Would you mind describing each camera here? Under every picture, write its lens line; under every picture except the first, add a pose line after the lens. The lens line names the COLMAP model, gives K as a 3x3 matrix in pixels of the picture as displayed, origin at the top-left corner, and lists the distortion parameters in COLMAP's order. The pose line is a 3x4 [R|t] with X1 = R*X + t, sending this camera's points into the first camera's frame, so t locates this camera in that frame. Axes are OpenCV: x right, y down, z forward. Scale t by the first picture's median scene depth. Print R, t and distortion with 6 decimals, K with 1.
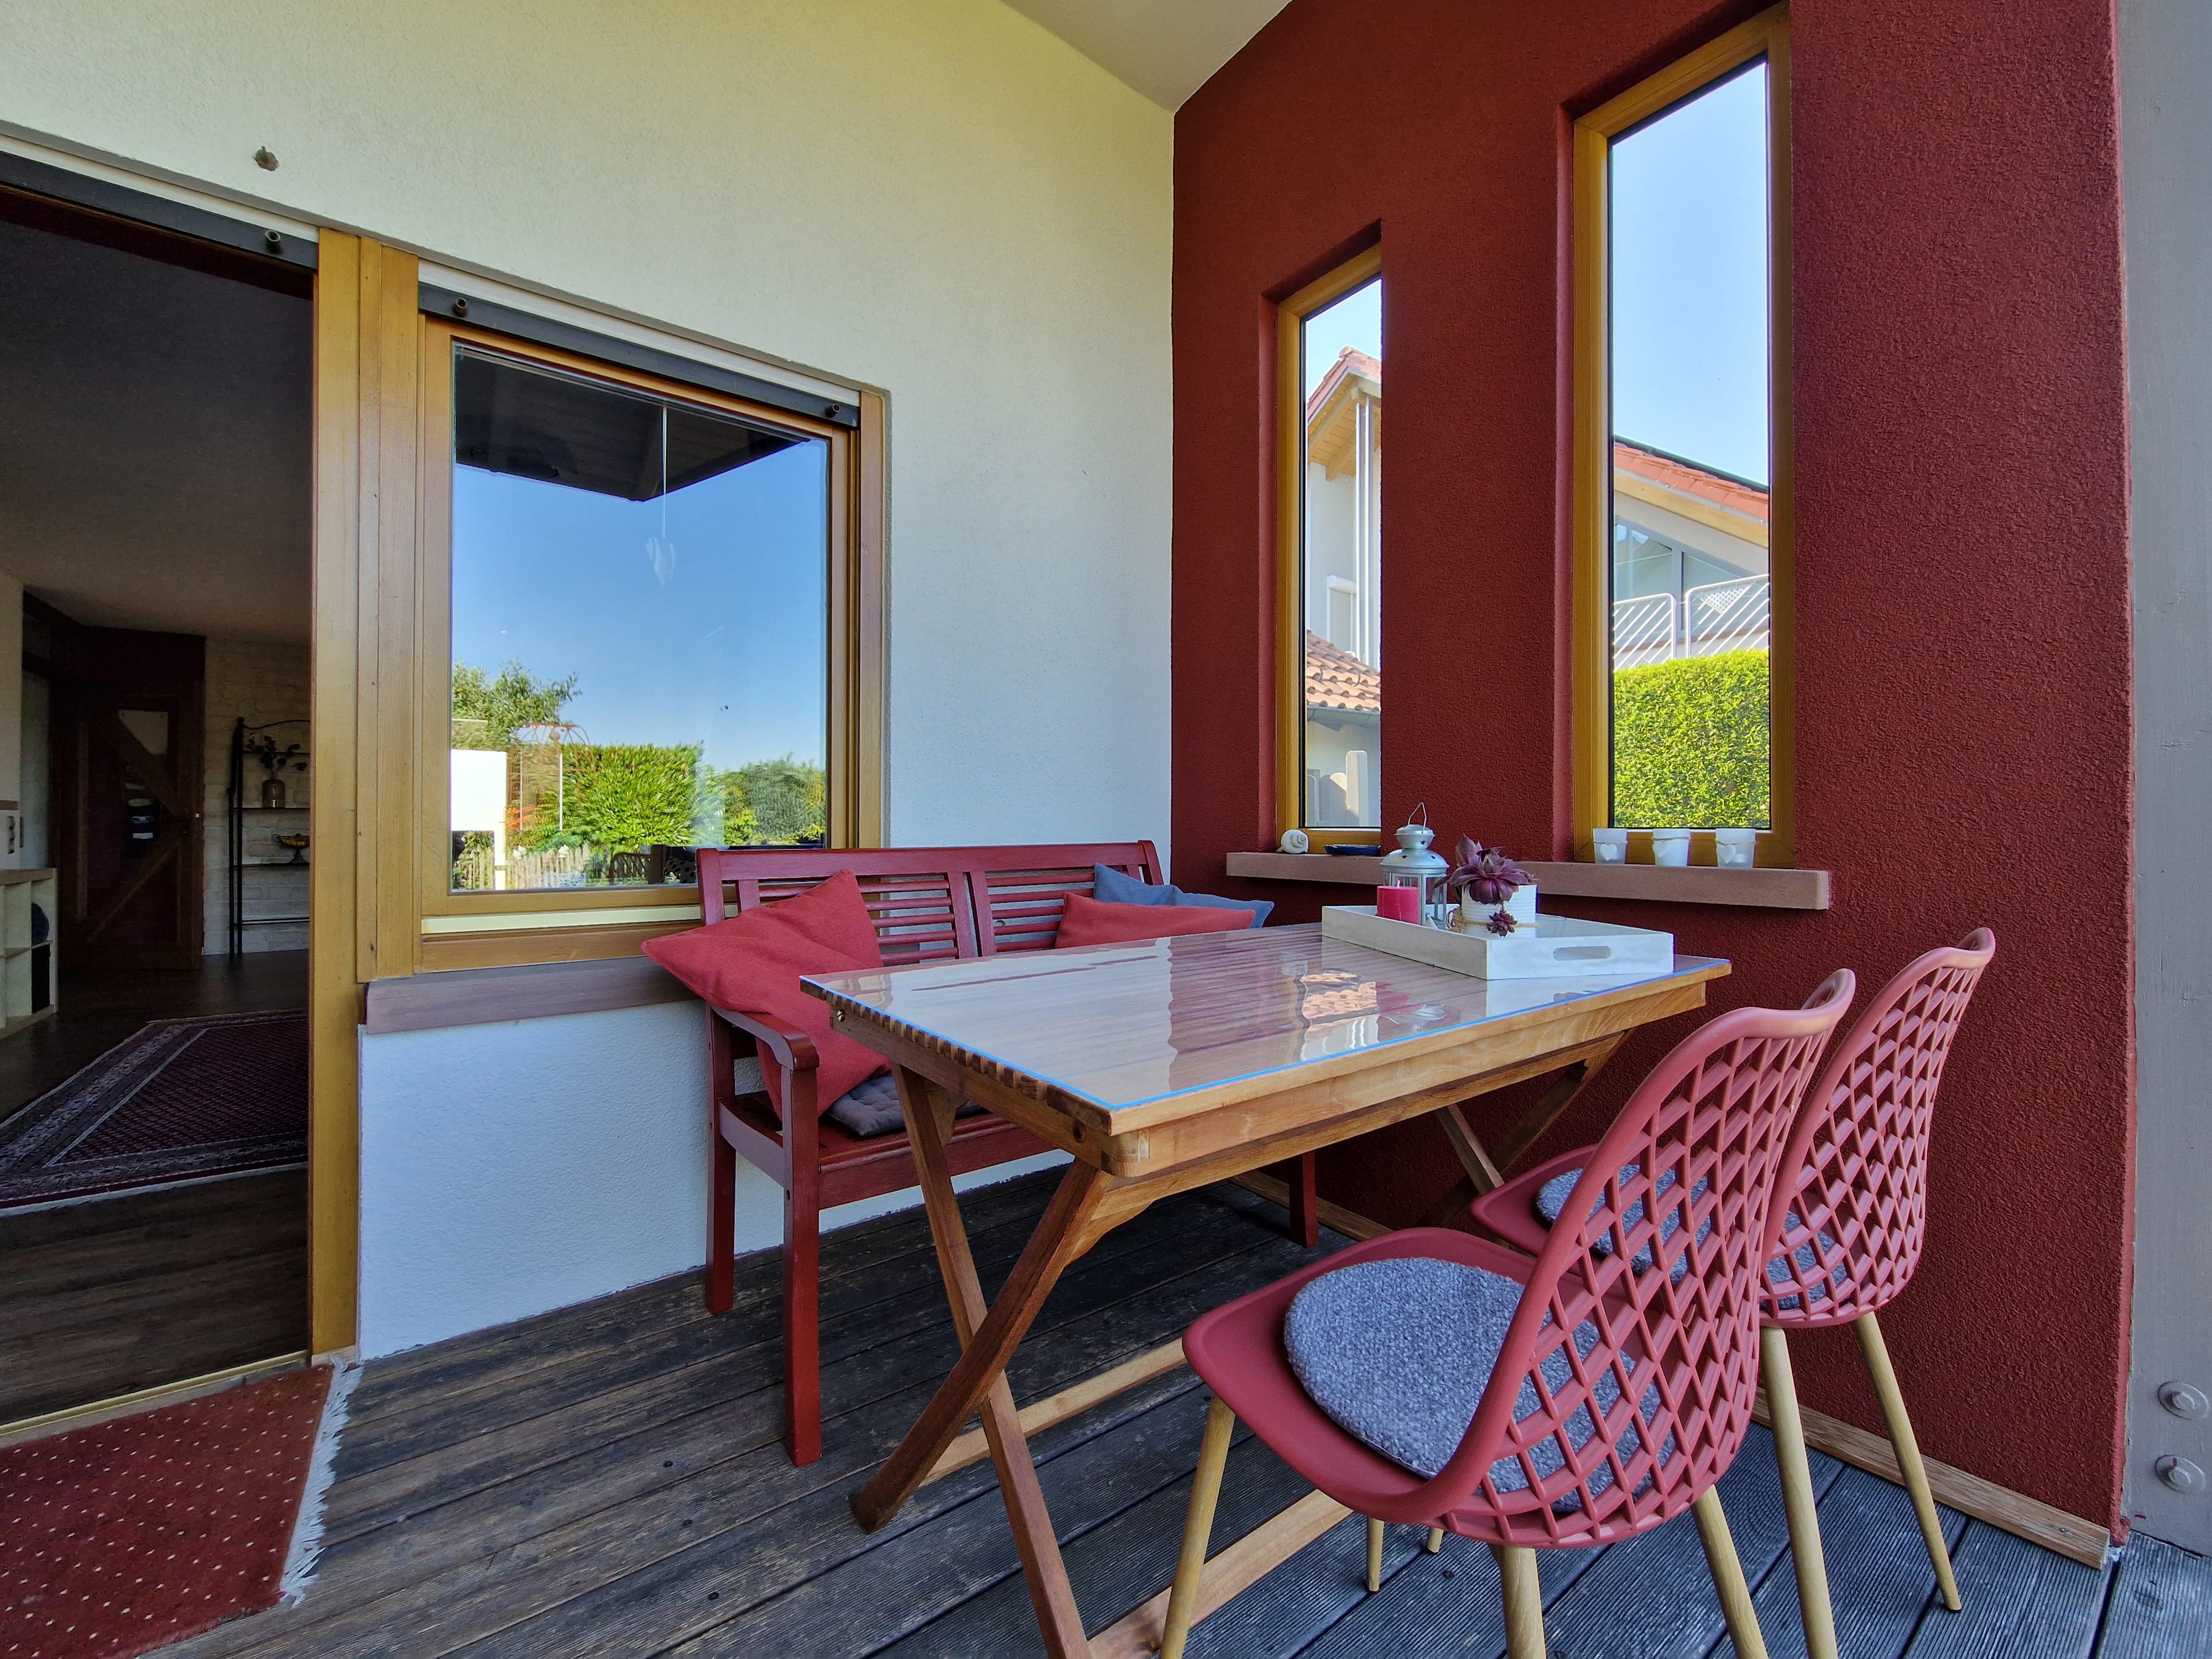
lens RADIAL K [[895.4, 0, 1095.0], [0, 895.4, 824.5], [0, 0, 1]] dist [-0.001227, -0.000773]
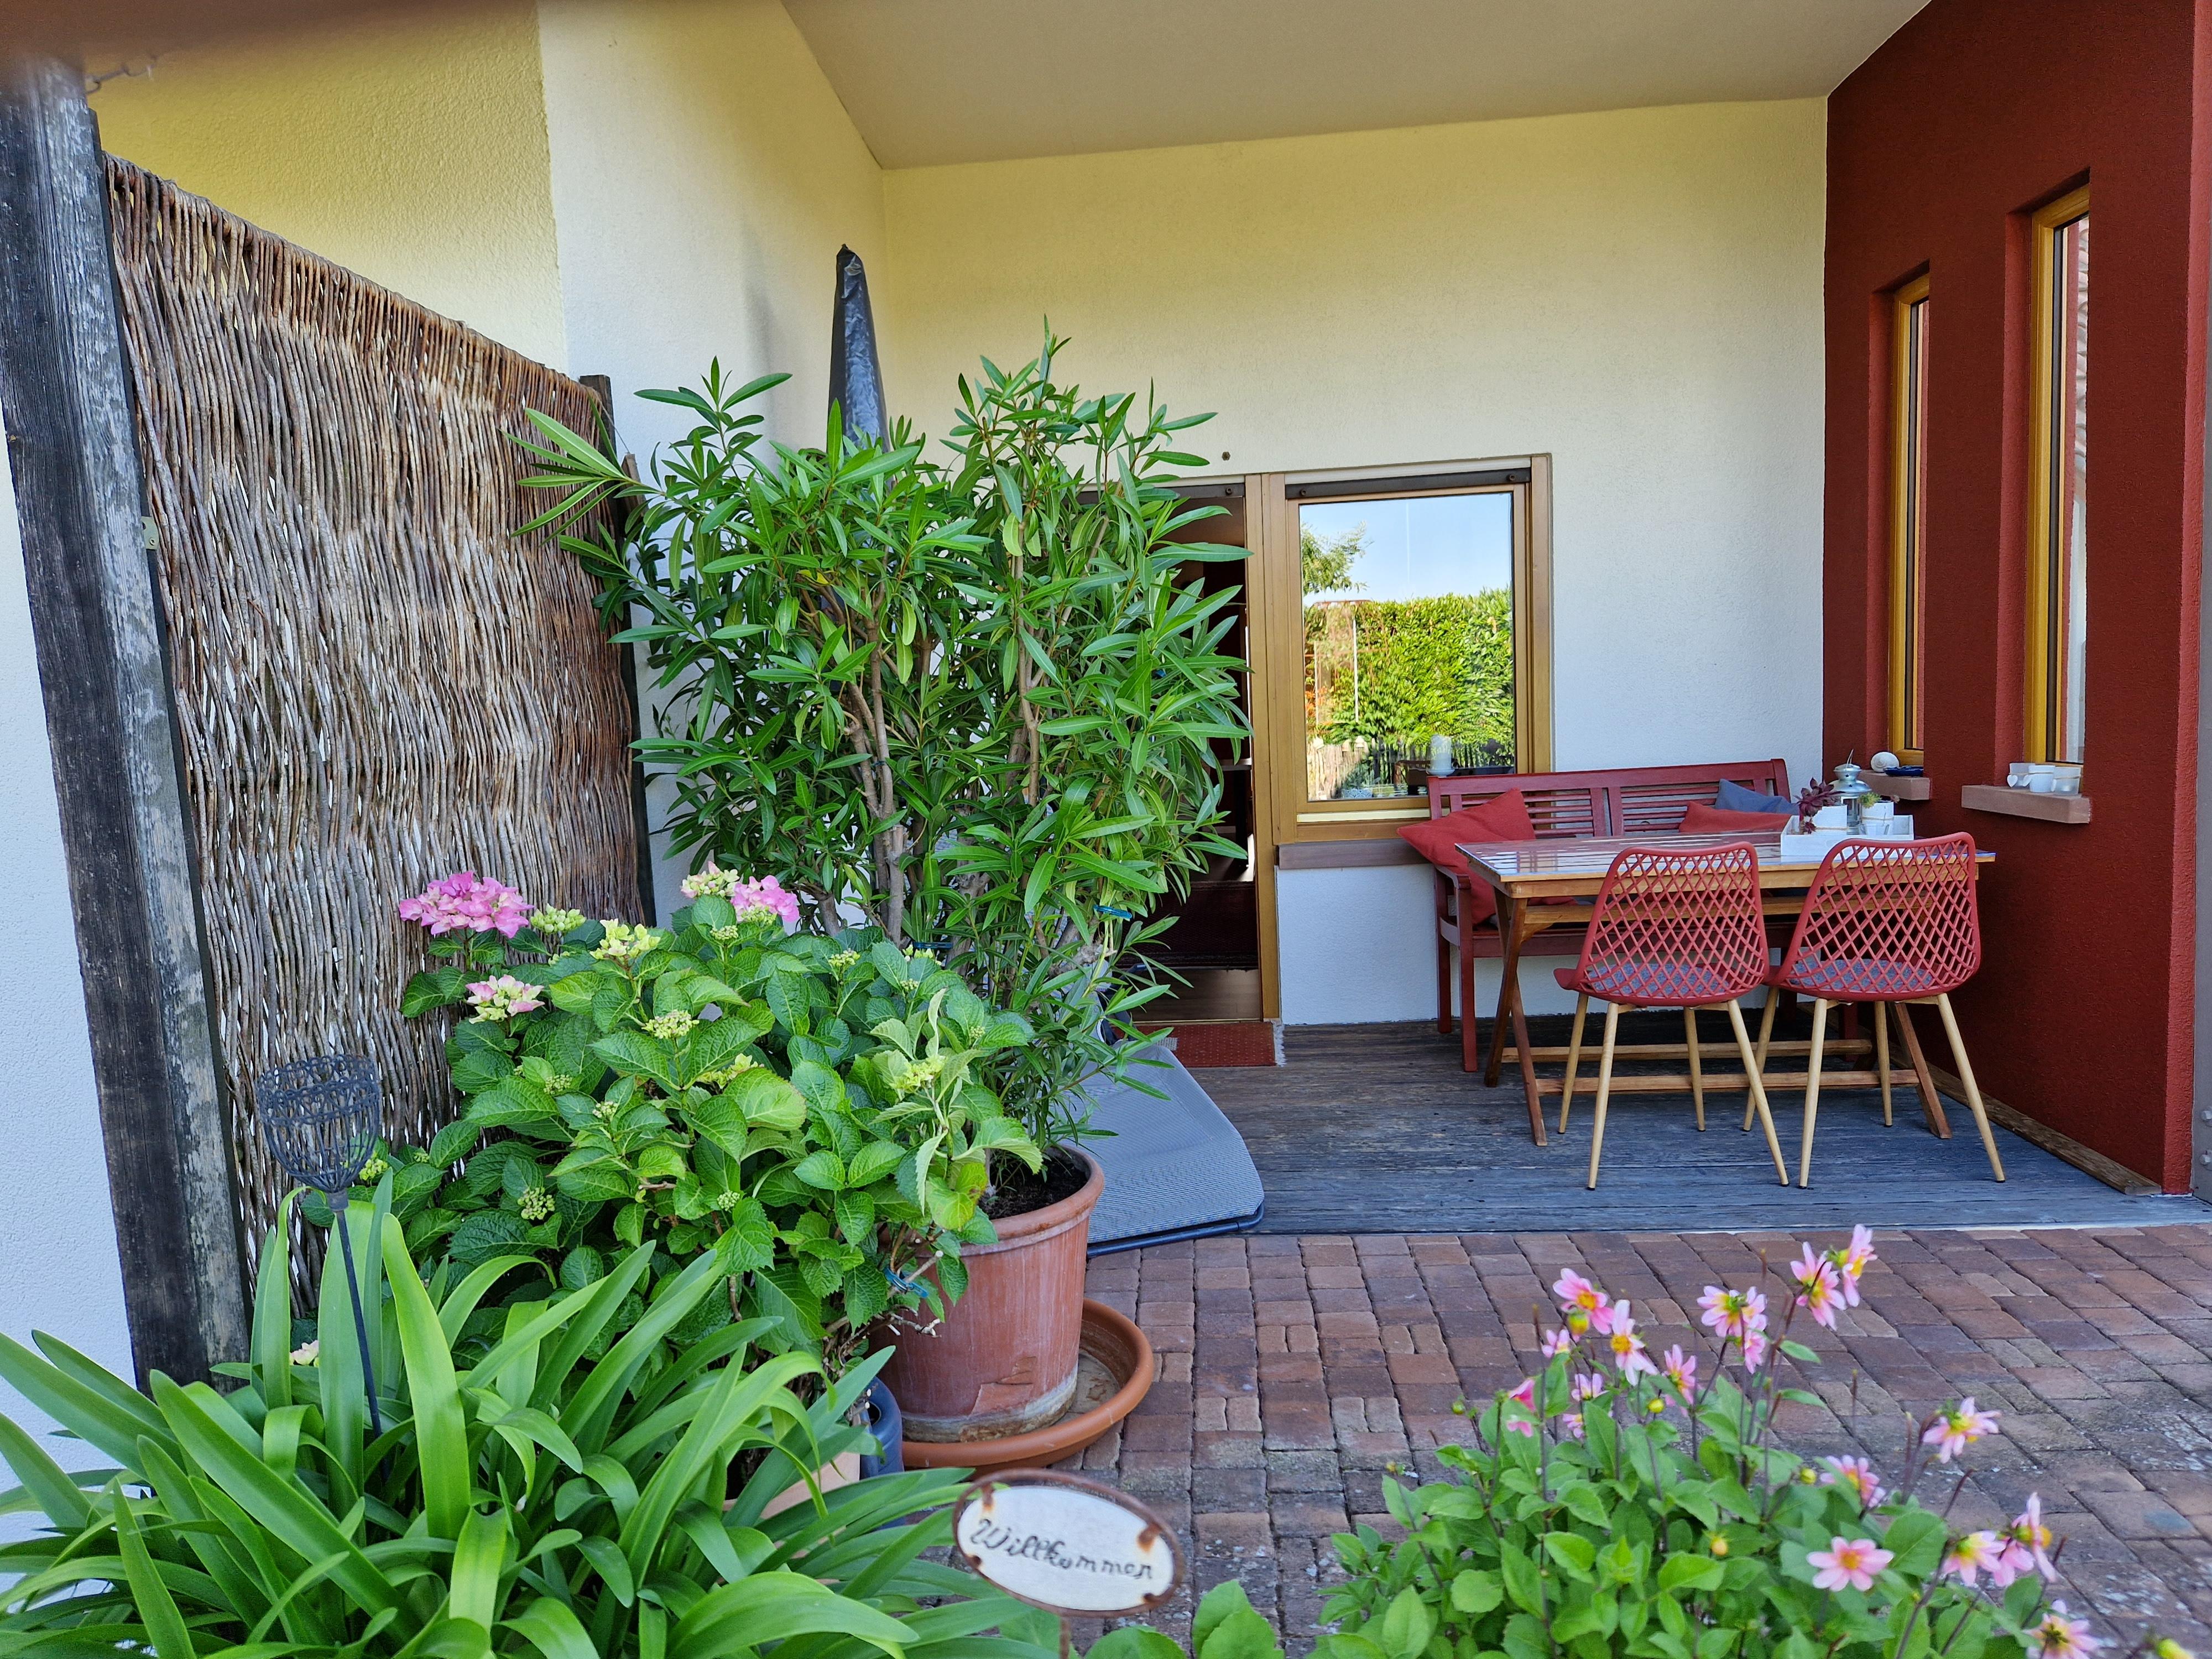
lens RADIAL K [[1479.2, 0, 1085.0], [0, 1479.2, 849.1], [0, 0, 1]] dist [0.041522, -0.007888]
pose [[0.753438, 0.032024, -0.656738, 1.116899], [0.051400, 0.992888, 0.107385, -0.207472], [0.655507, -0.114664, 0.746434, -1.883737]]
